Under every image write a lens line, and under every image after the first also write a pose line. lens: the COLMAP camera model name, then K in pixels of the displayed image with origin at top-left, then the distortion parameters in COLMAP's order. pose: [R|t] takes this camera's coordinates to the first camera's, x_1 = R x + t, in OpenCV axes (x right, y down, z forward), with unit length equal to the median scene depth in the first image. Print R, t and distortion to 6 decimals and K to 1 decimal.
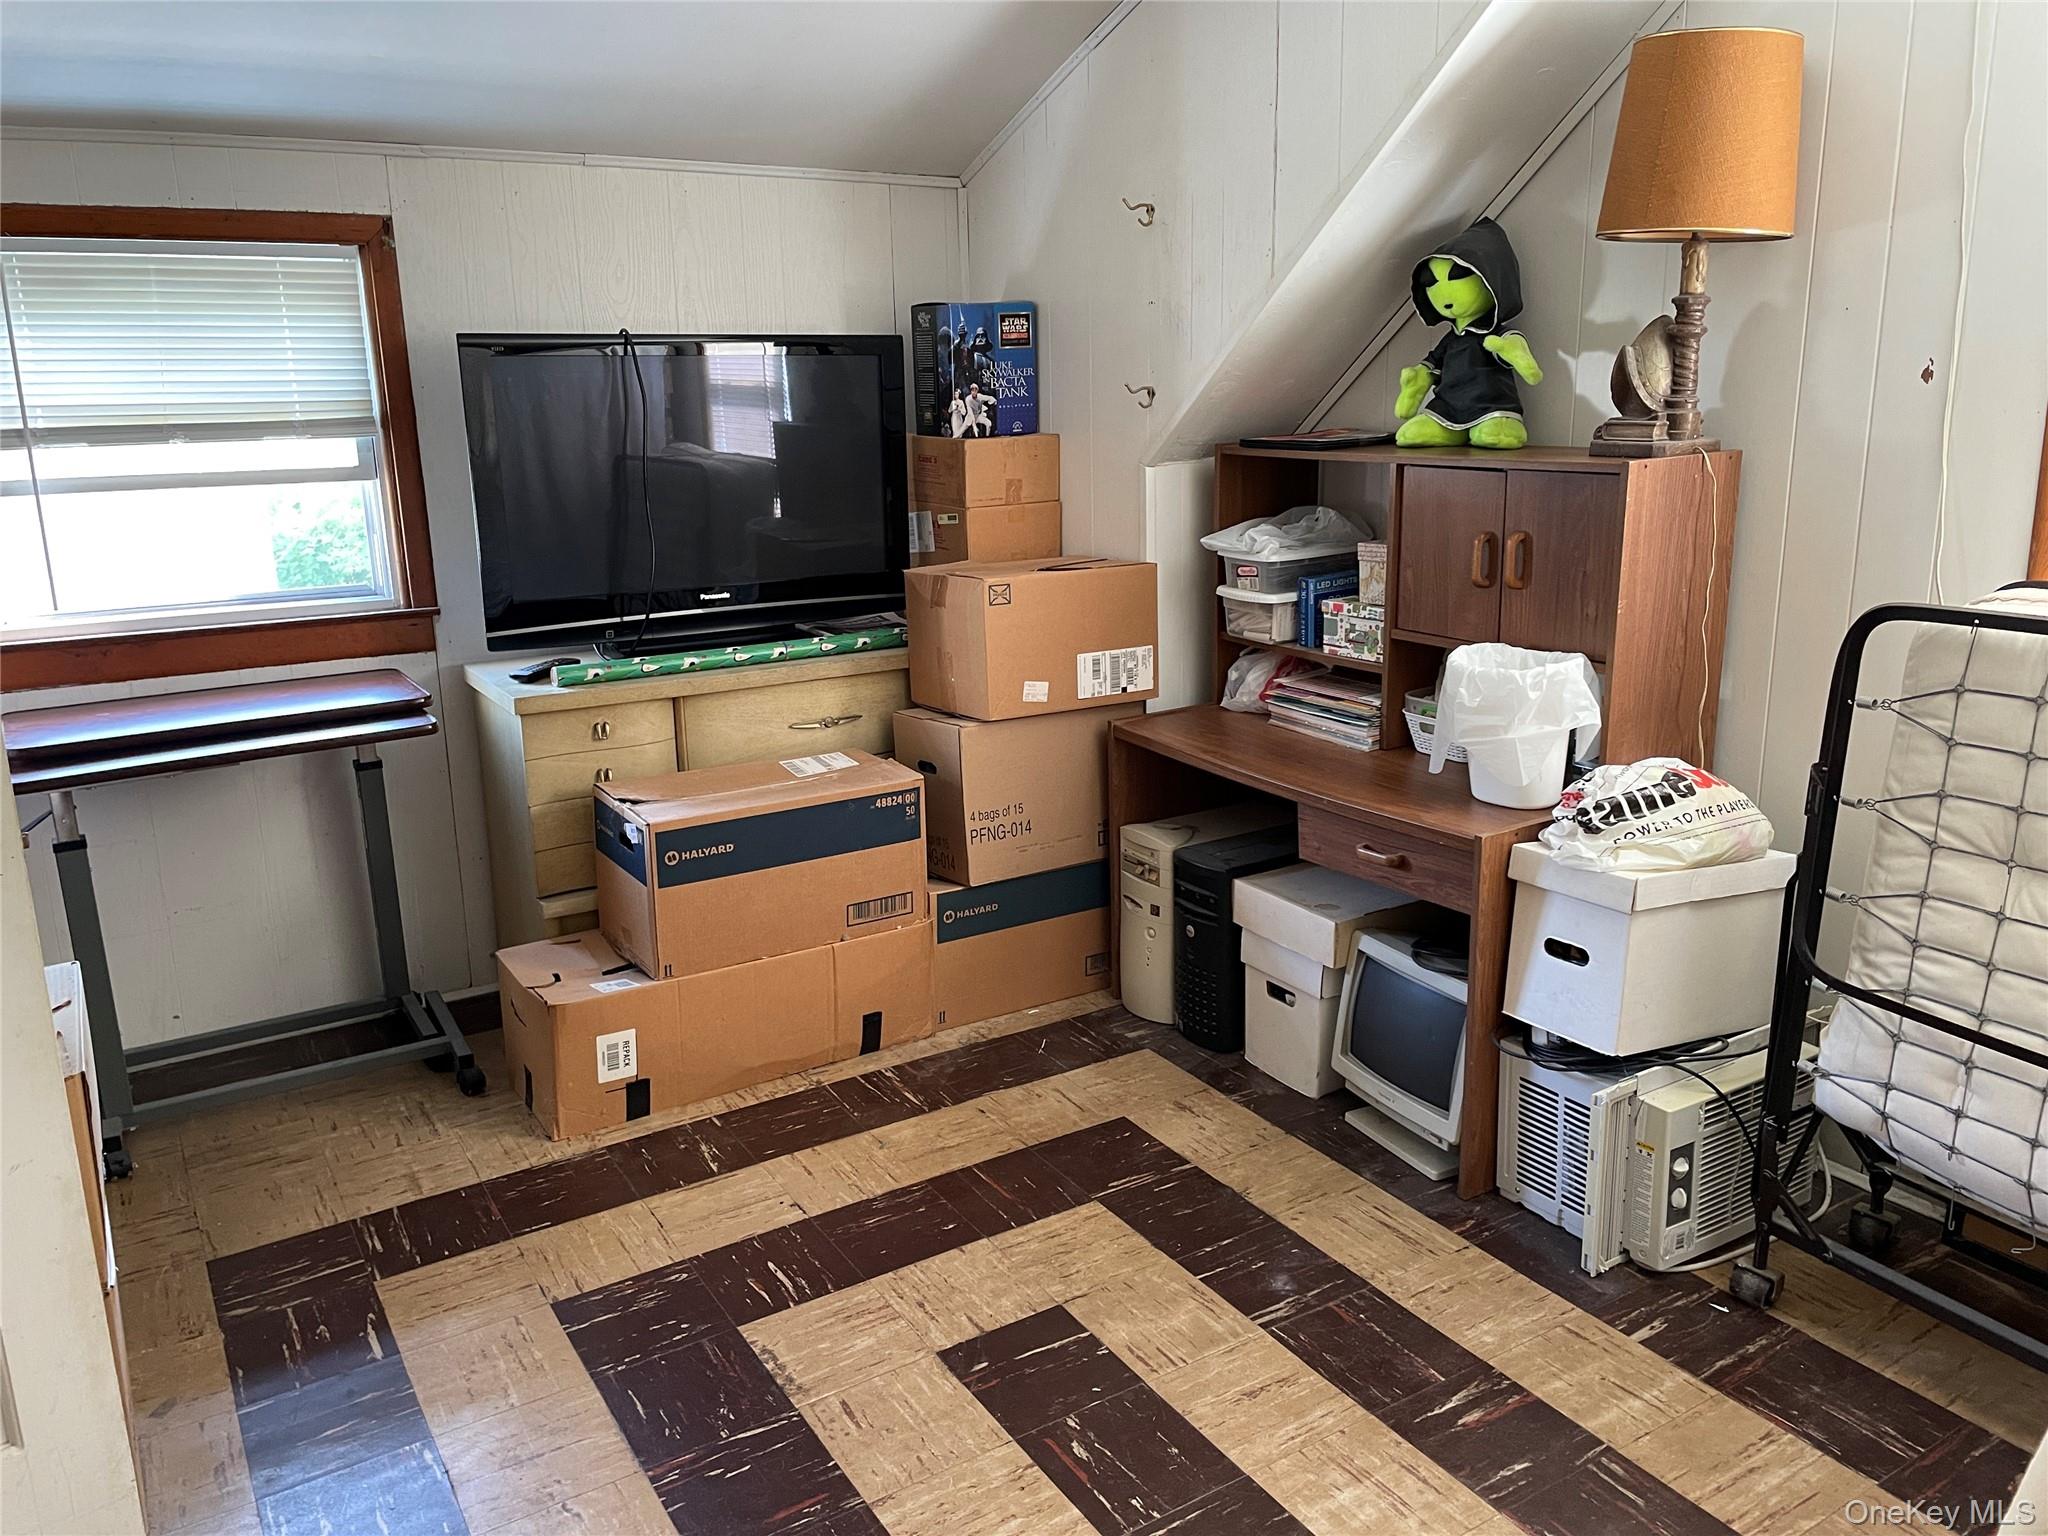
lens RADIAL K [[1558.5, 0, 1021.6], [0, 1558.5, 759.3], [0, 0, 1]] dist [0.064514, -0.084483]
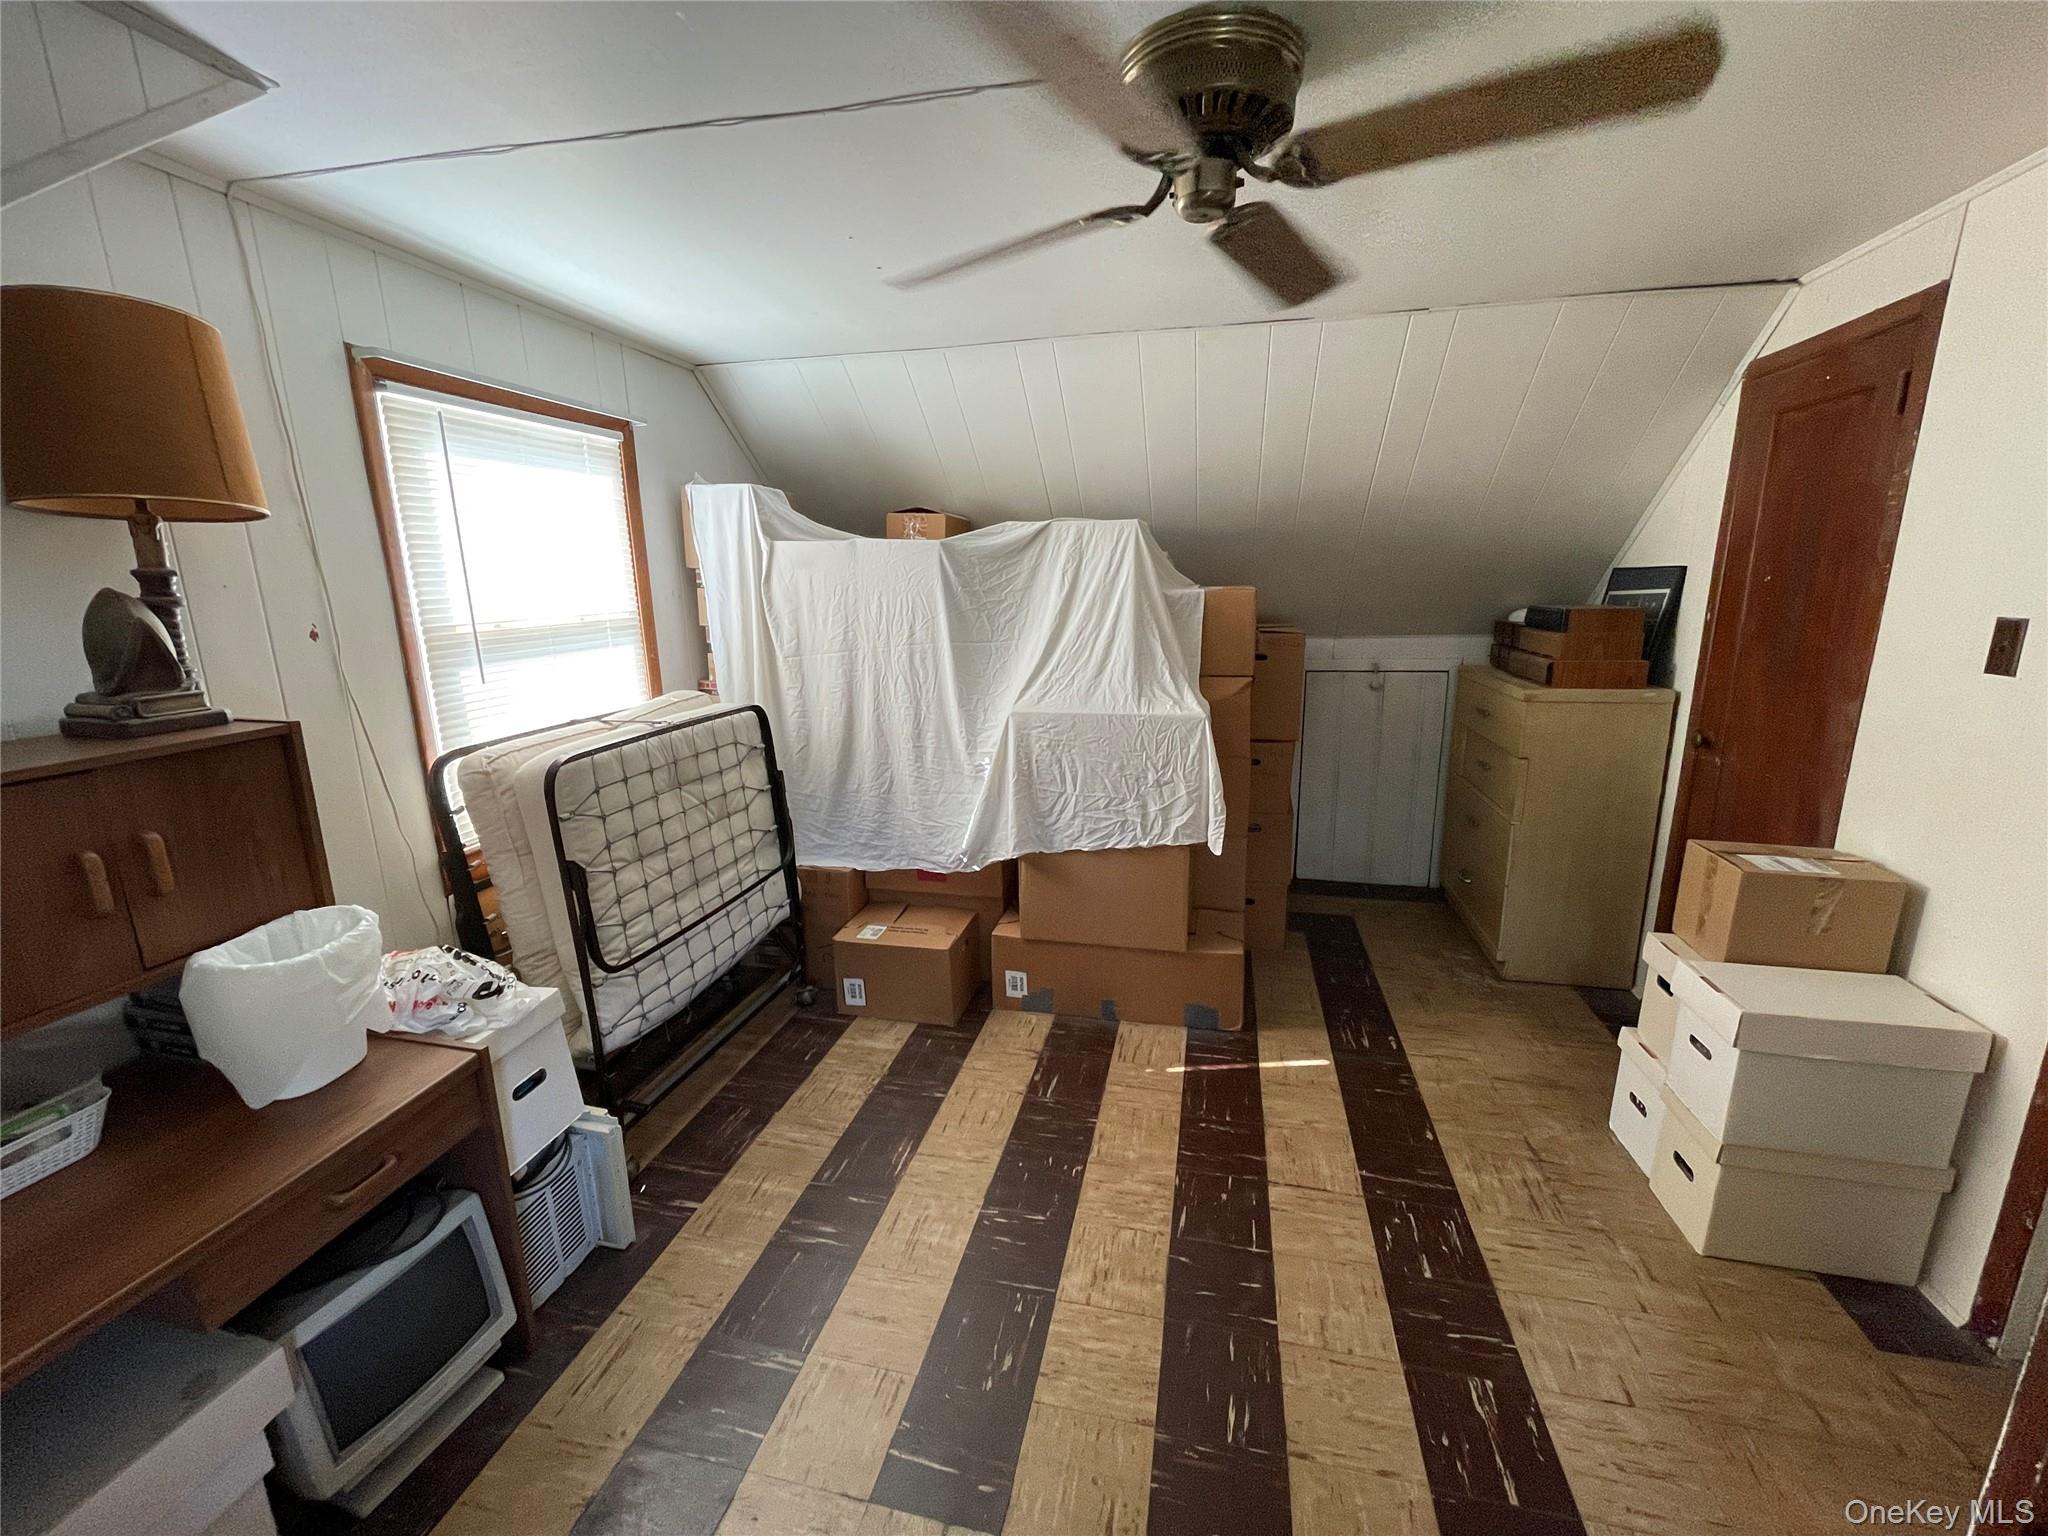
lens RADIAL K [[820.9, 0, 1021.1], [0, 820.9, 772.8], [0, 0, 1]] dist [-0.008086, 0.000913]
pose [[-0.707868, -0.125891, 0.695035, -0.417232], [0.206934, 0.903854, 0.374468, -0.314065], [-0.675353, 0.408900, -0.613759, 1.225406]]
